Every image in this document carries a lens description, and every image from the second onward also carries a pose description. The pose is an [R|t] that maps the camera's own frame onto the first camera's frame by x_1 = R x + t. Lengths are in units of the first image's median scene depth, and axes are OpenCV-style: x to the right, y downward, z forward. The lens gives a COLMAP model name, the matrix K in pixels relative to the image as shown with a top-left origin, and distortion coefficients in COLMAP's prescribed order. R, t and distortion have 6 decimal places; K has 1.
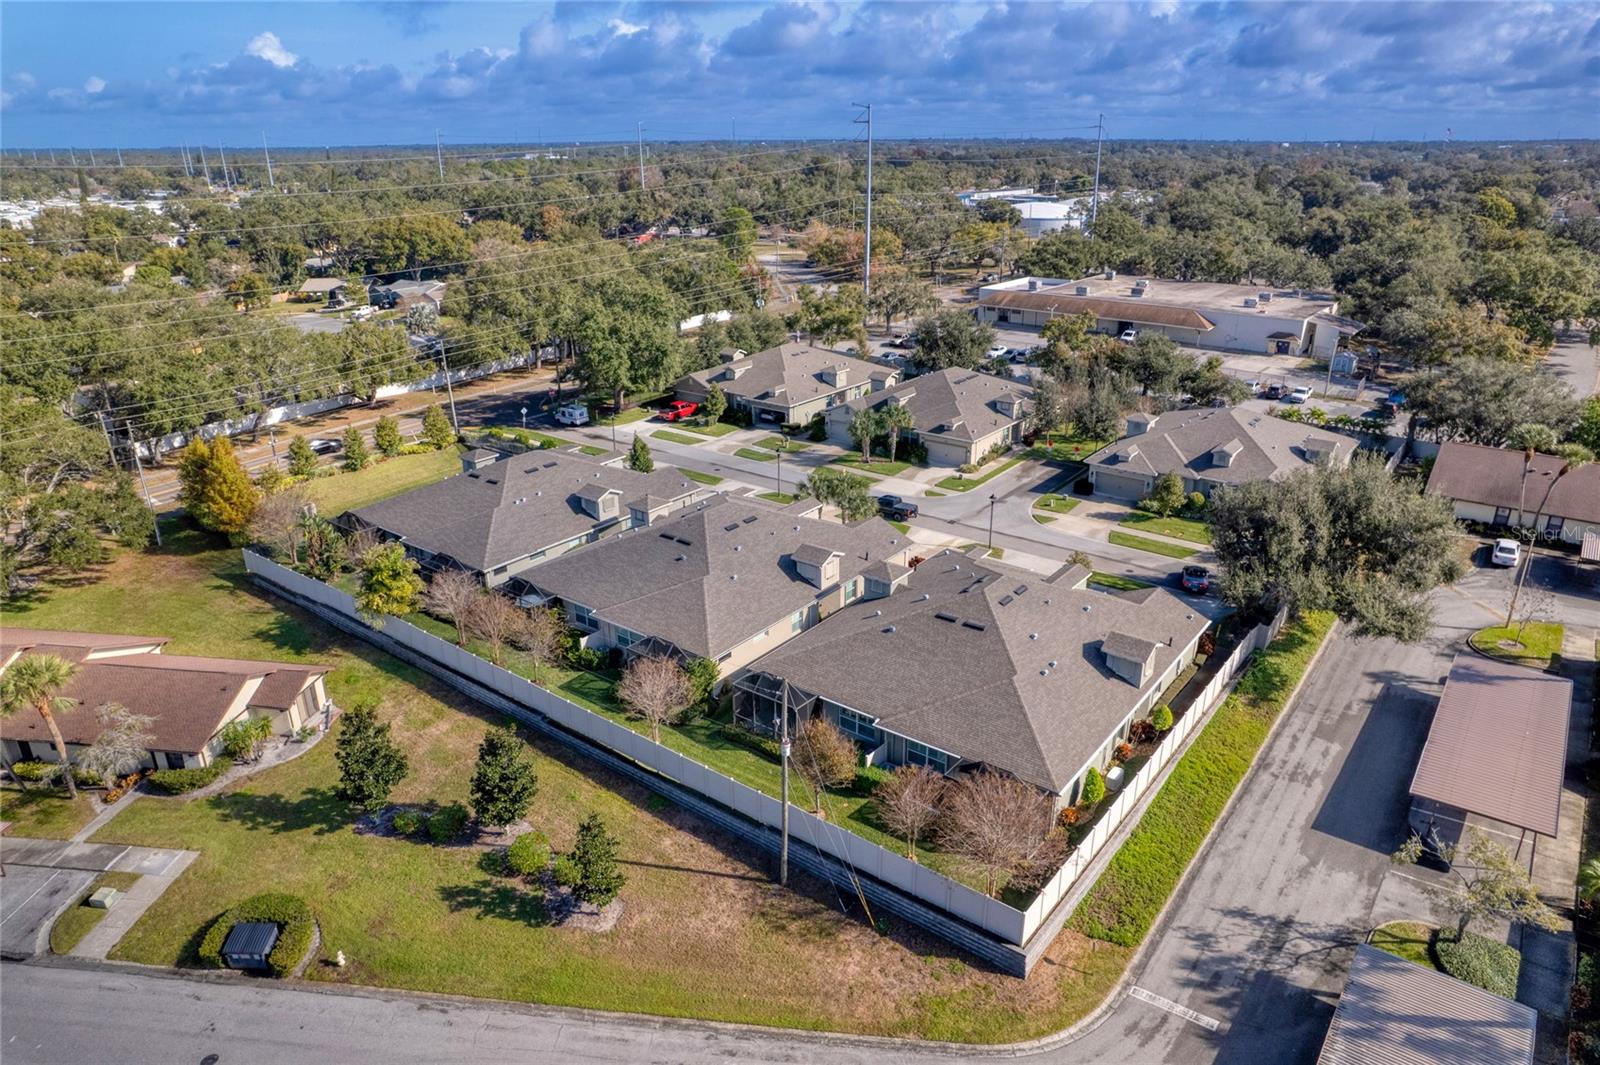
lens RADIAL K [[1022.9, 0, 800.0], [0, 1022.9, 532.5], [0, 0, 1]] dist [-0.028635, 0.001879]
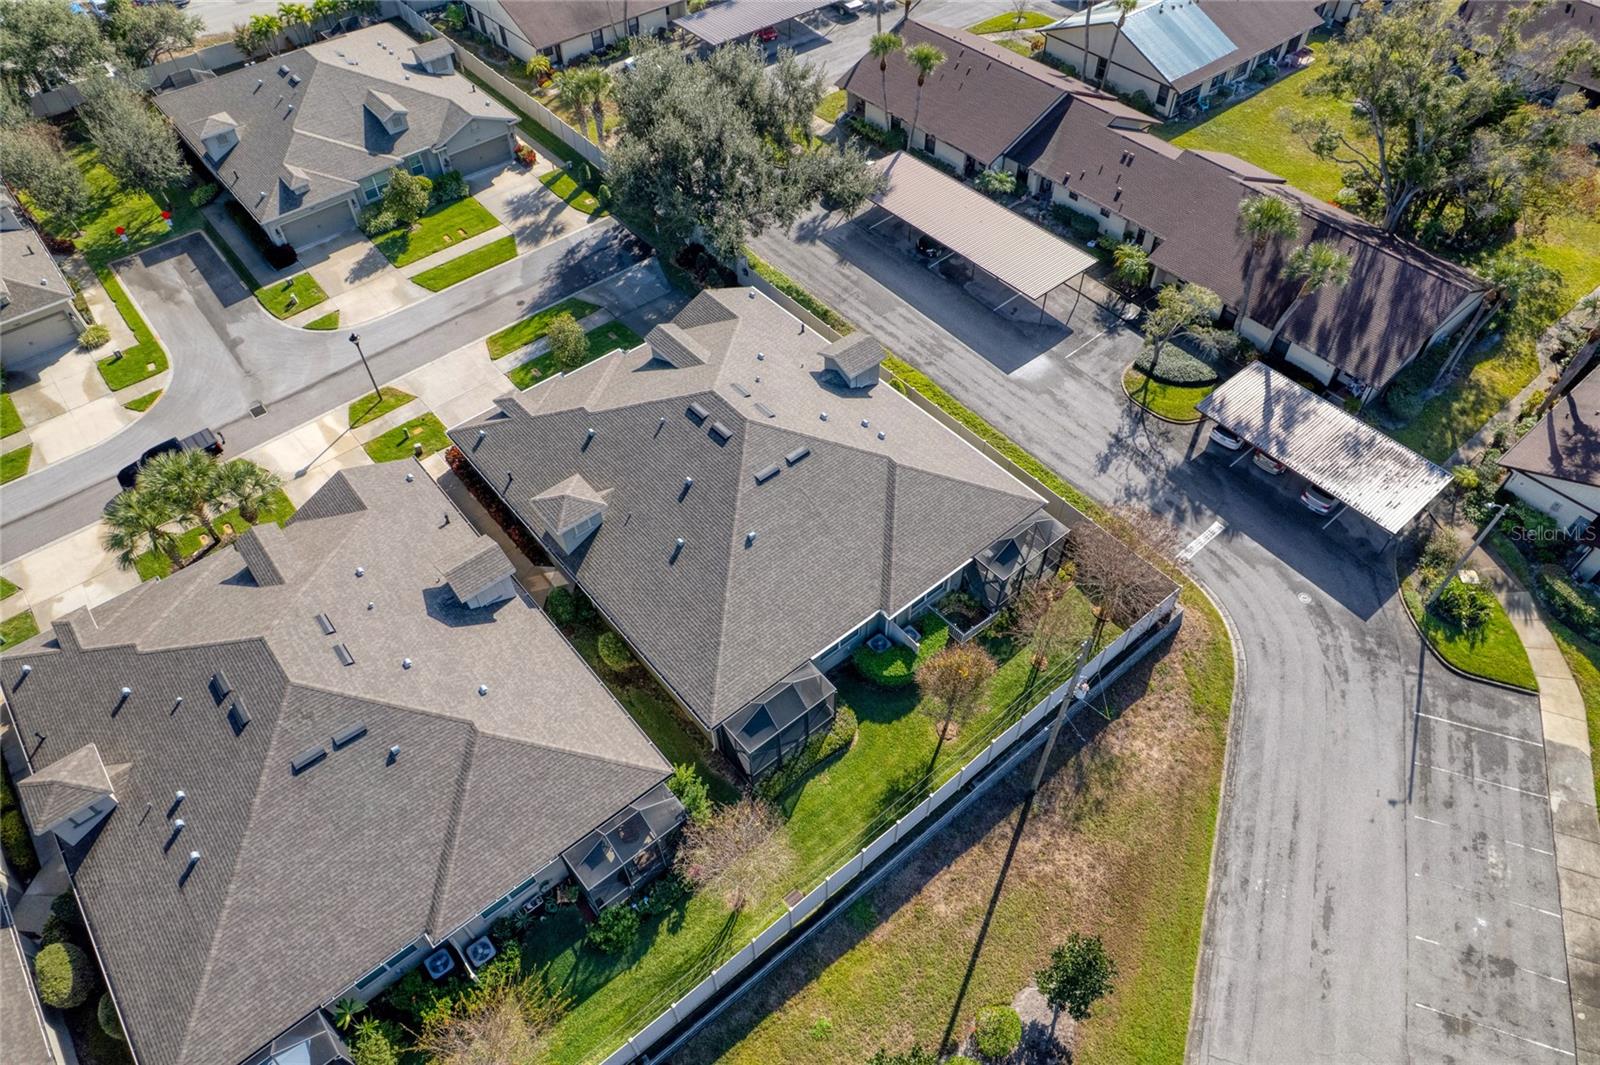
lens RADIAL K [[1022.9, 0, 800.0], [0, 1022.9, 532.5], [0, 0, 1]] dist [-0.028635, 0.001879]
pose [[0.221496, -0.740718, 0.634252, -0.431395], [0.371590, 0.665446, 0.647381, -0.438195], [-0.901588, 0.092290, 0.422638, 0.717124]]
